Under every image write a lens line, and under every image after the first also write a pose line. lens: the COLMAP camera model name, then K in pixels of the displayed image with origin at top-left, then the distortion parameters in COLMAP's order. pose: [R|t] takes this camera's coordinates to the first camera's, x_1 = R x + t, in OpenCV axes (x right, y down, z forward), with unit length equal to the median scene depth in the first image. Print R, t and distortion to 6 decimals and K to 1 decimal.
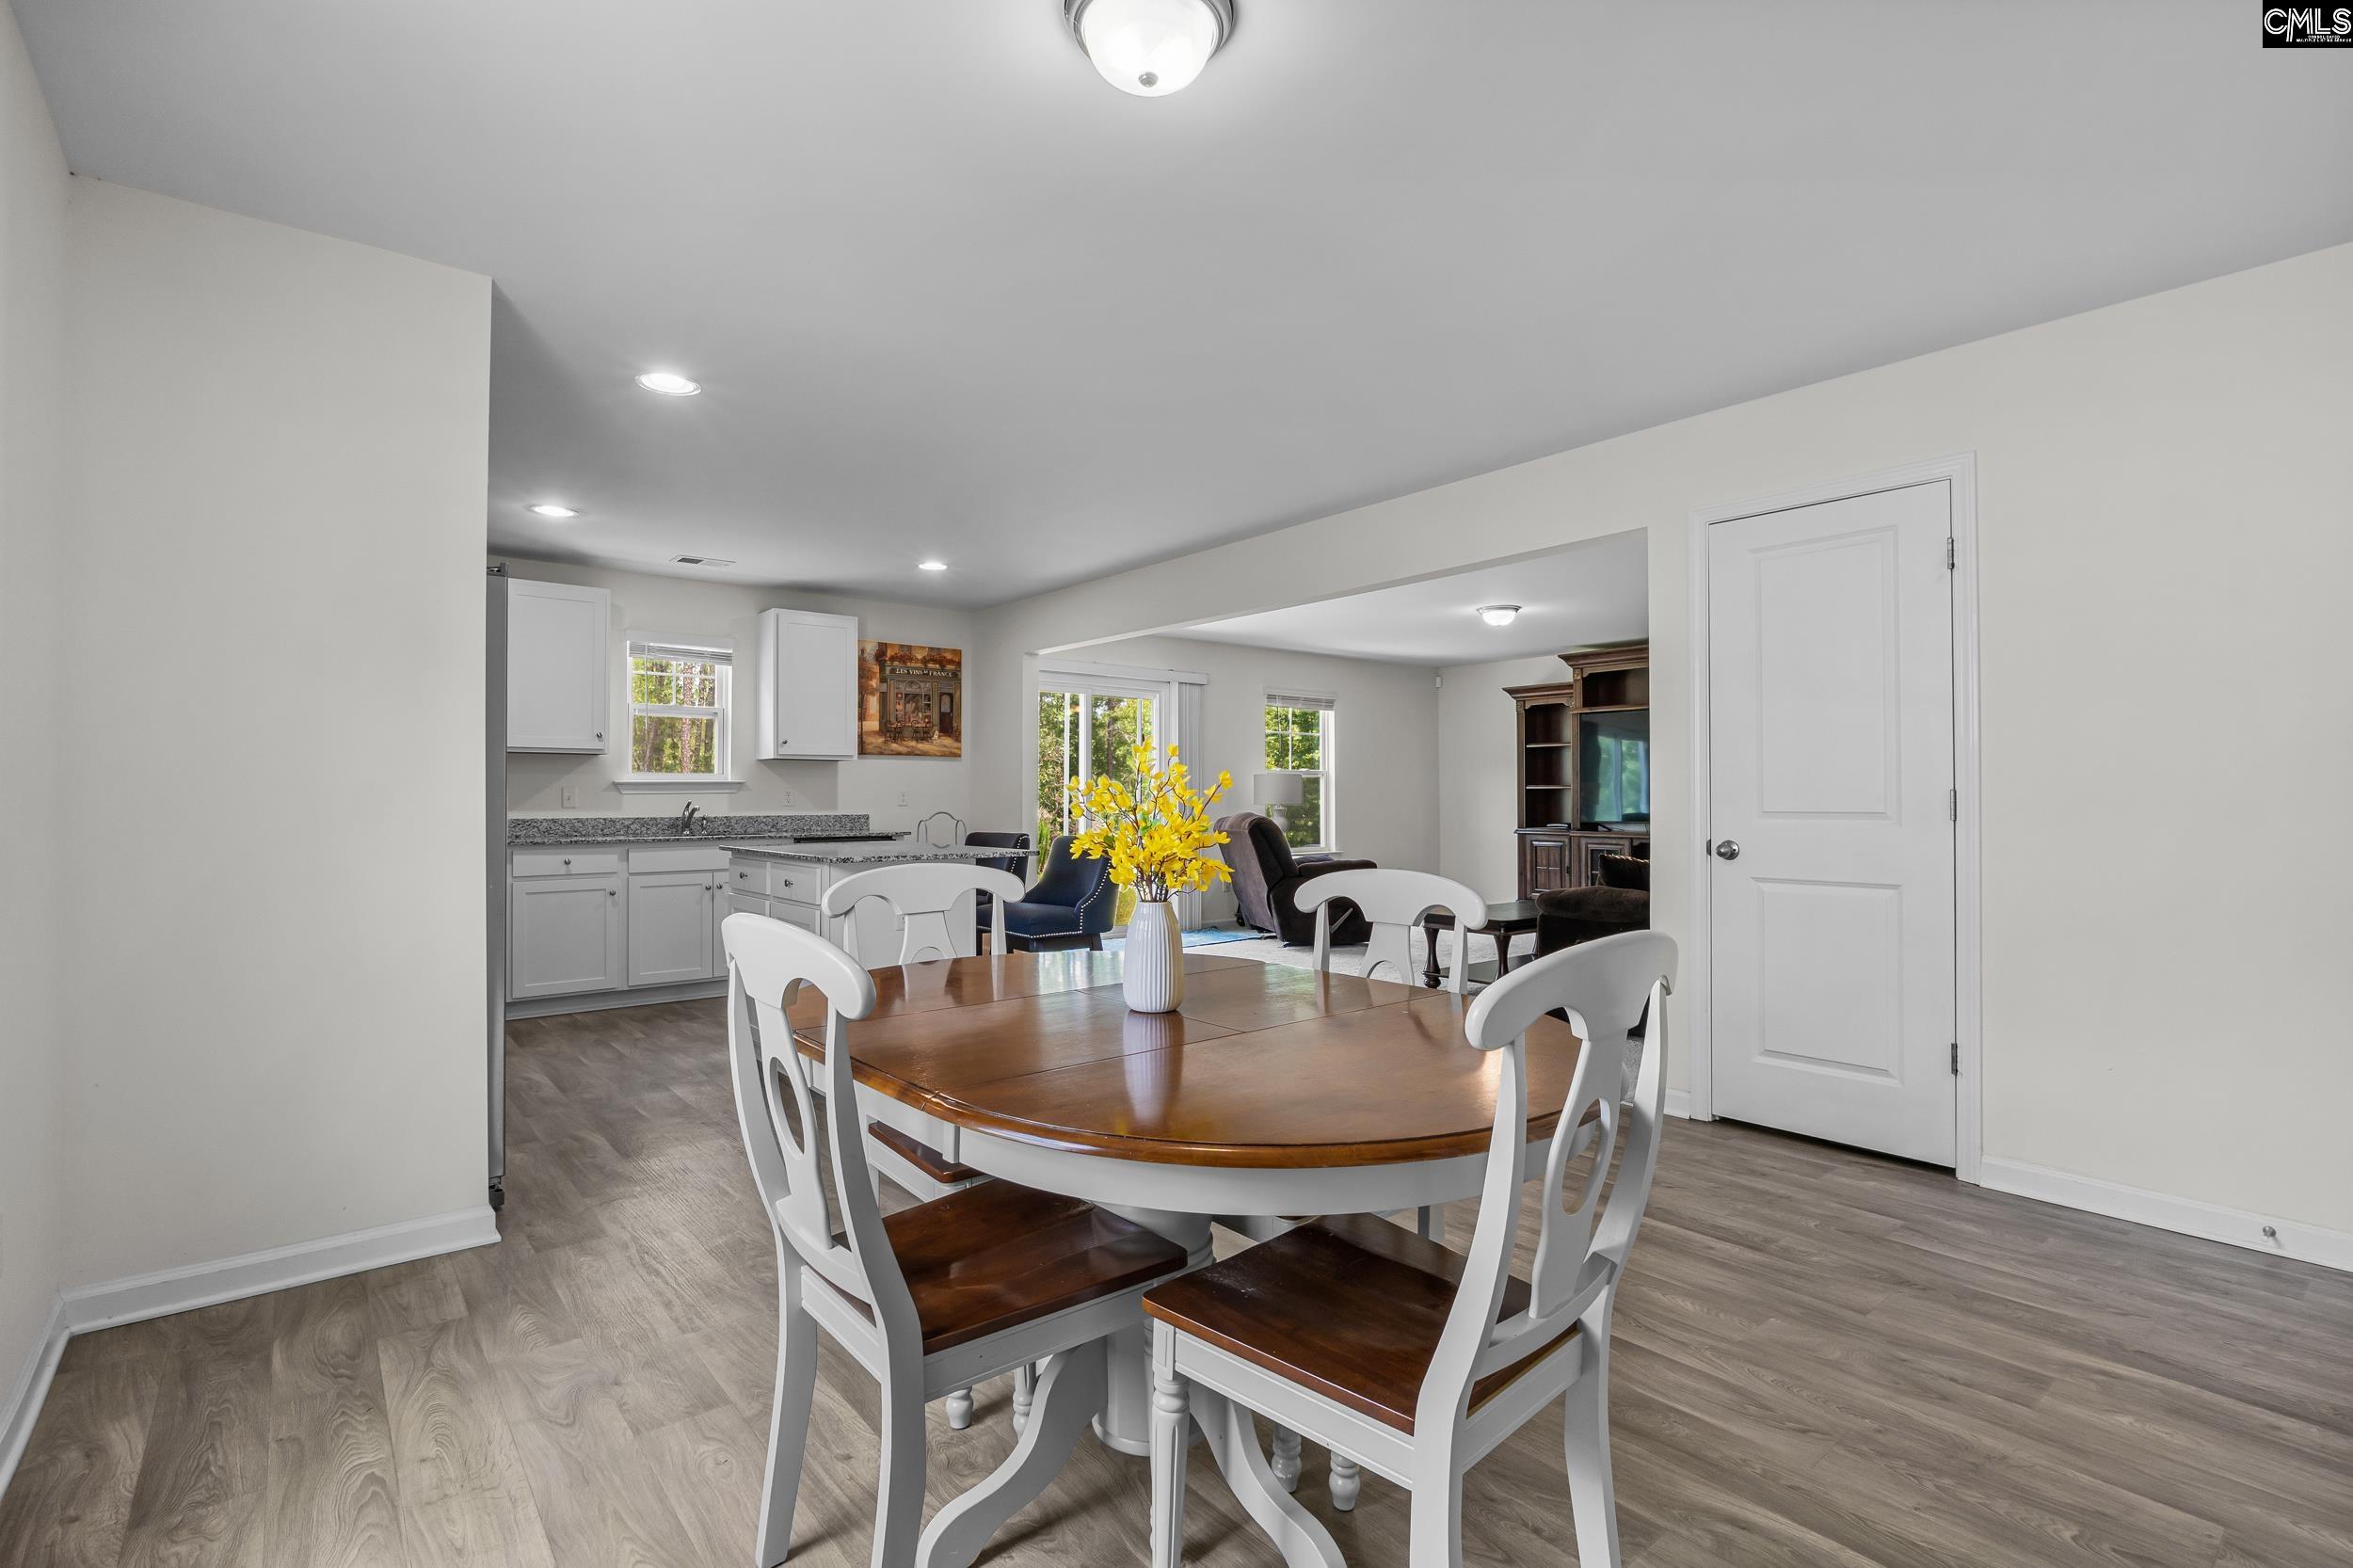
lens RADIAL K [[1087.0, 0, 1194.9], [0, 1087.0, 791.7], [0, 0, 1]] dist [-0.007333, 0.000046]
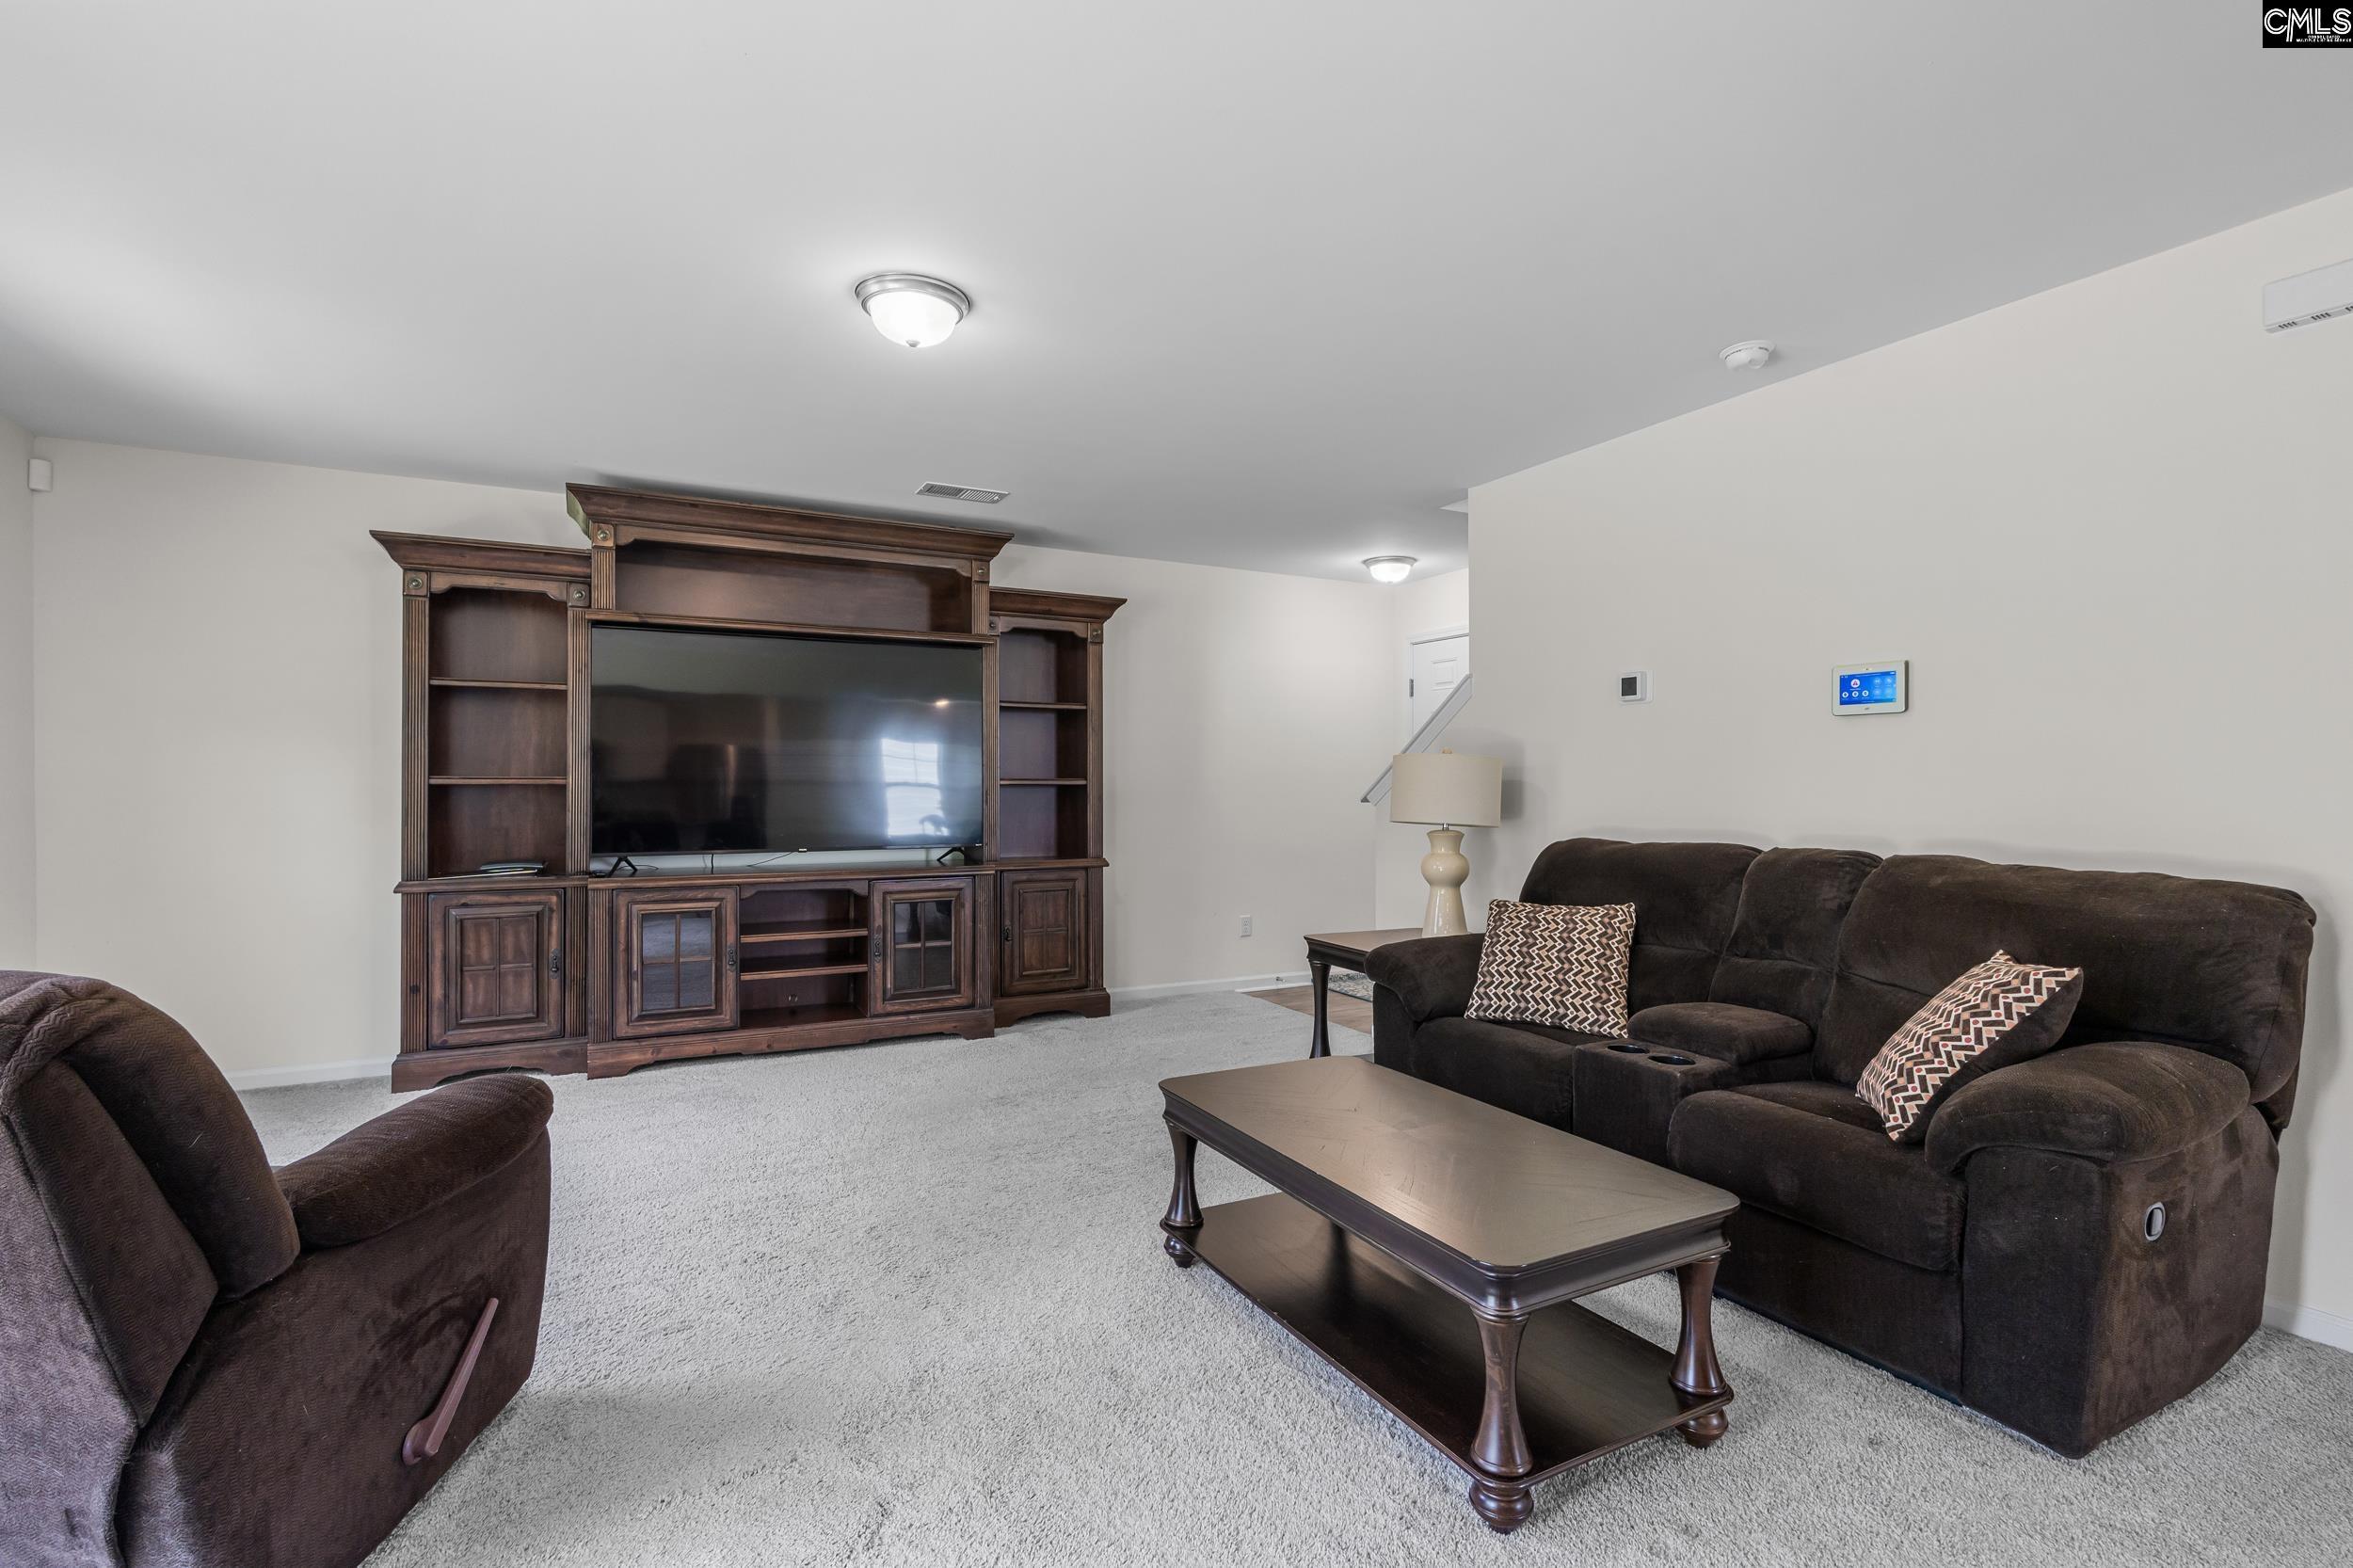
lens RADIAL K [[1087.0, 0, 1164.2], [0, 1087.0, 784.4], [0, 0, 1]] dist [-0.007333, 0.000046]
pose [[0.216091, -0.001025, 0.976373, -0.054098], [-0.001161, 0.999998, 0.001306, -0.005042], [-0.976372, -0.001416, 0.216090, 0.870189]]
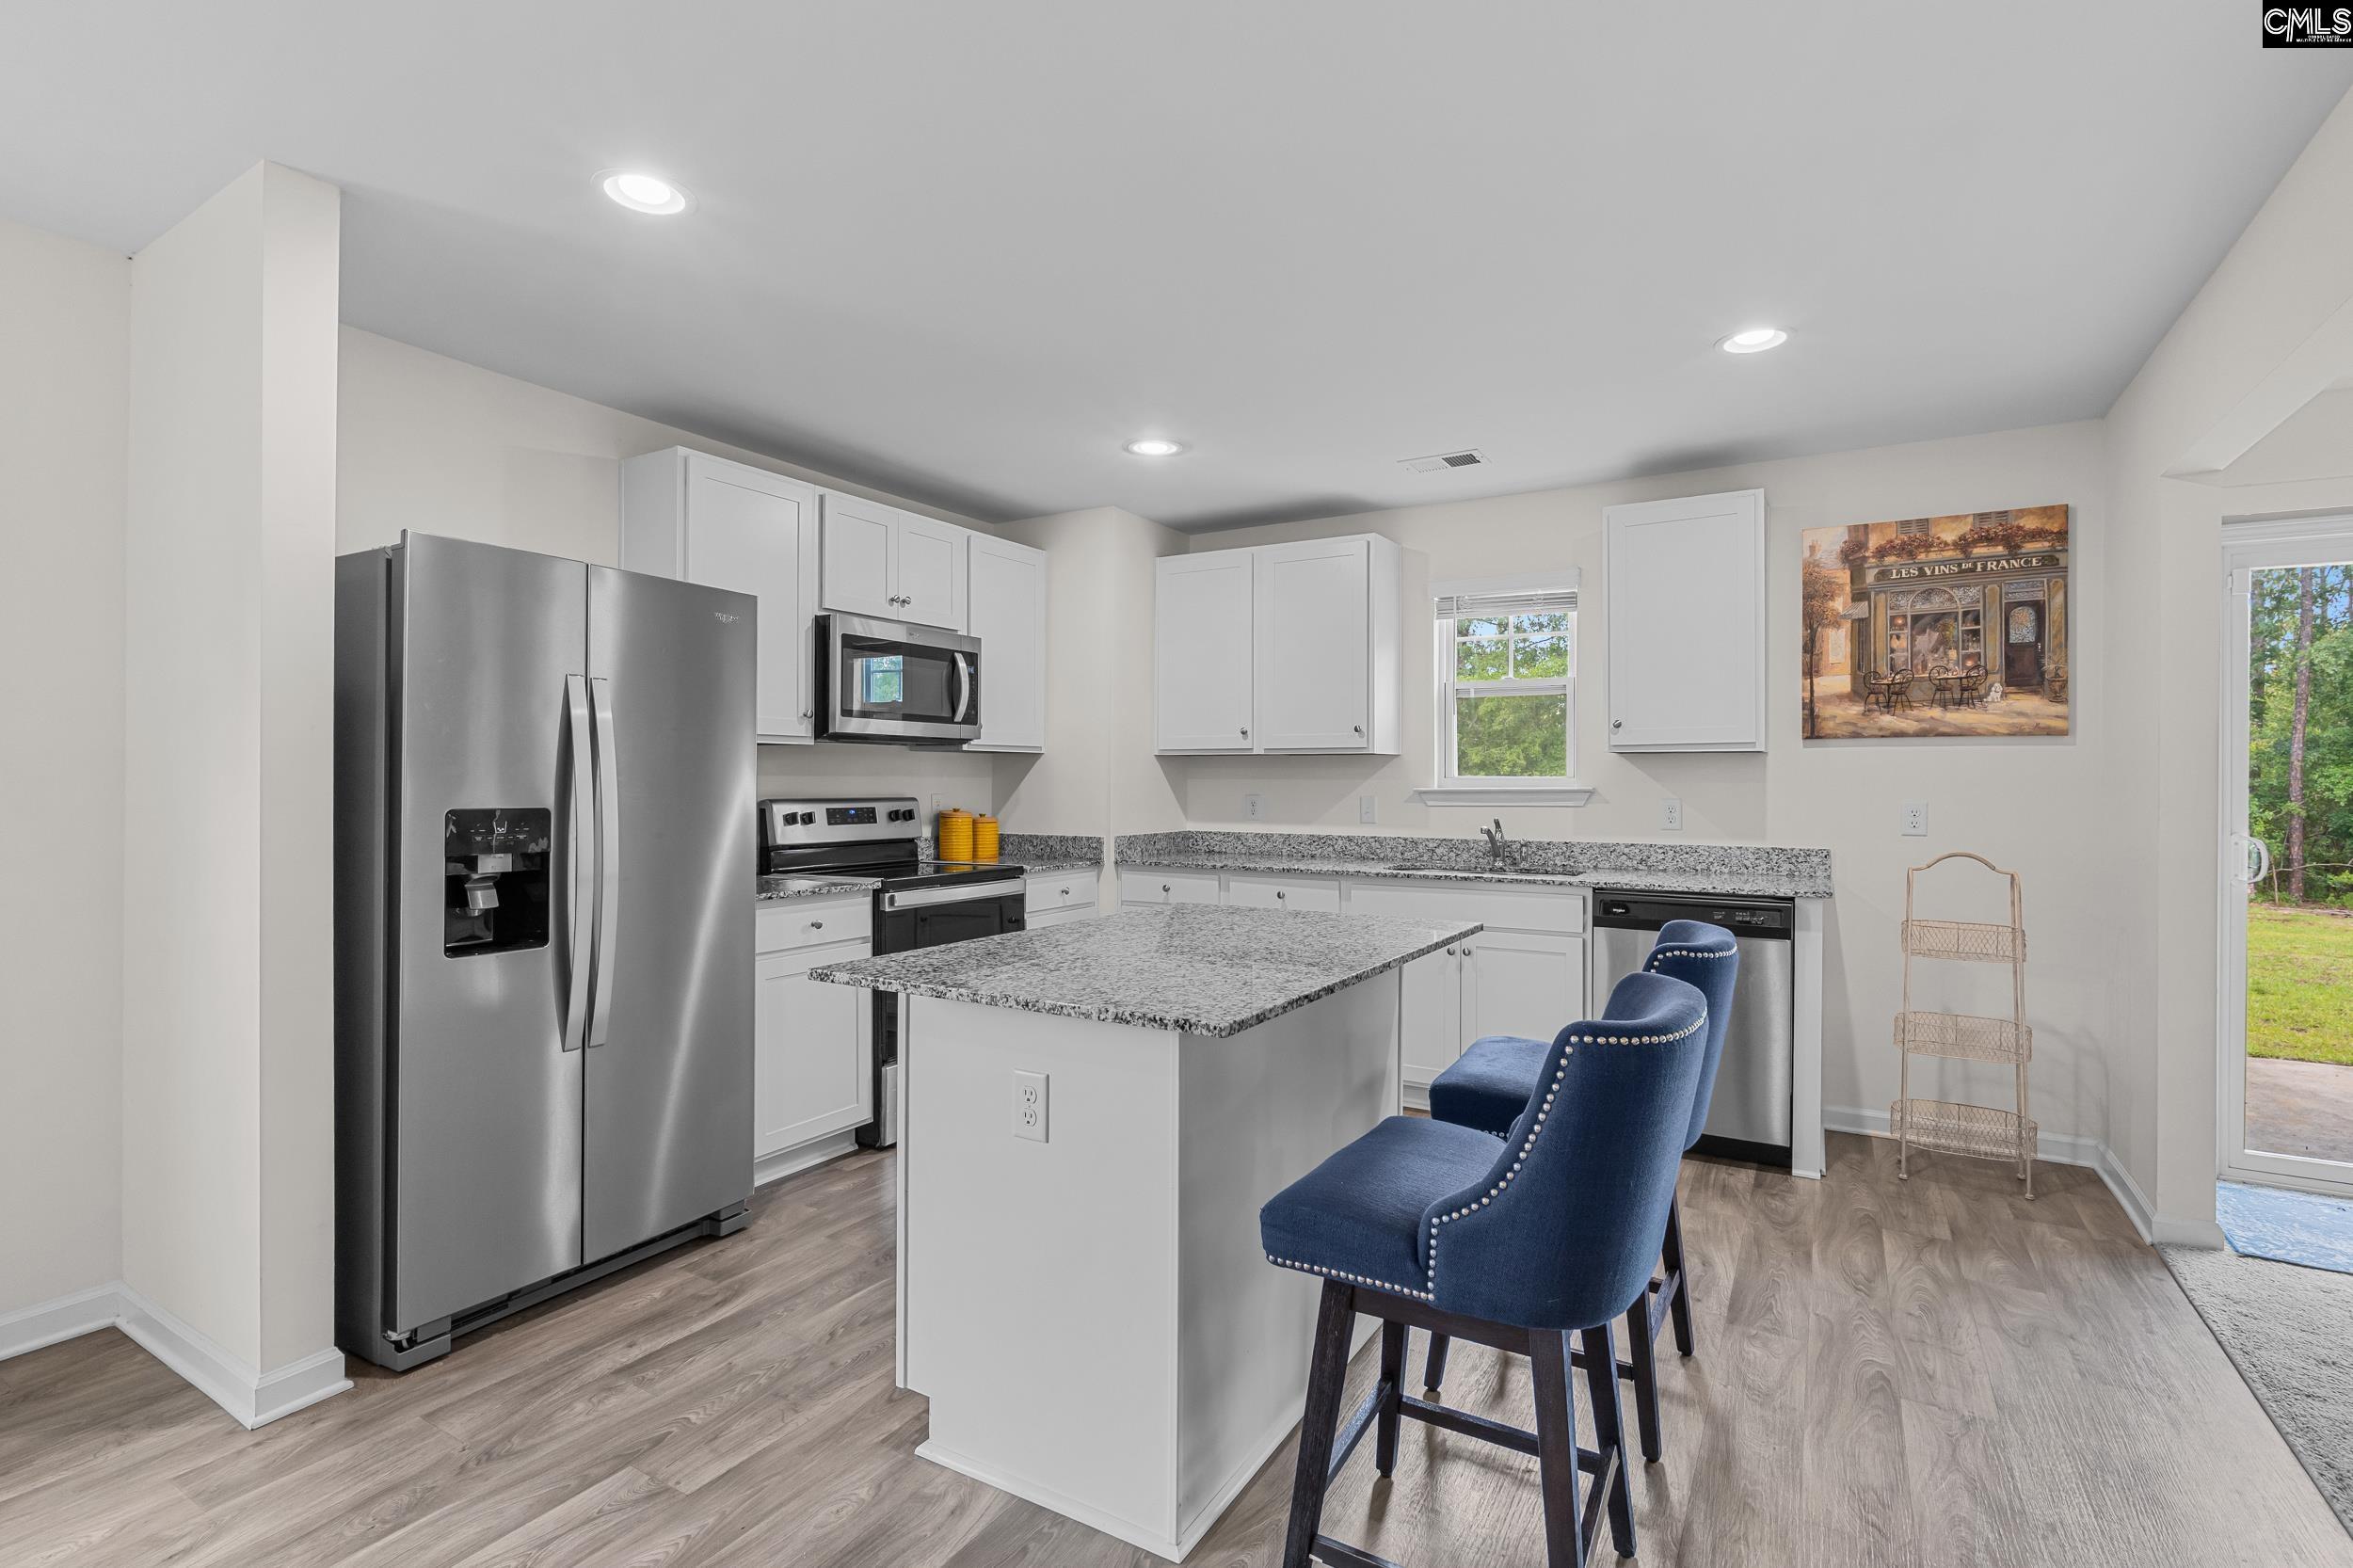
lens RADIAL K [[1087.0, 0, 1172.5], [0, 1087.0, 771.0], [0, 0, 1]] dist [-0.007333, 0.000046]
pose [[0.326583, -0.009991, -0.945116, 0.097980], [-0.004152, 0.999919, -0.012005, -0.010179], [0.945159, 0.007844, 0.326515, 0.508417]]
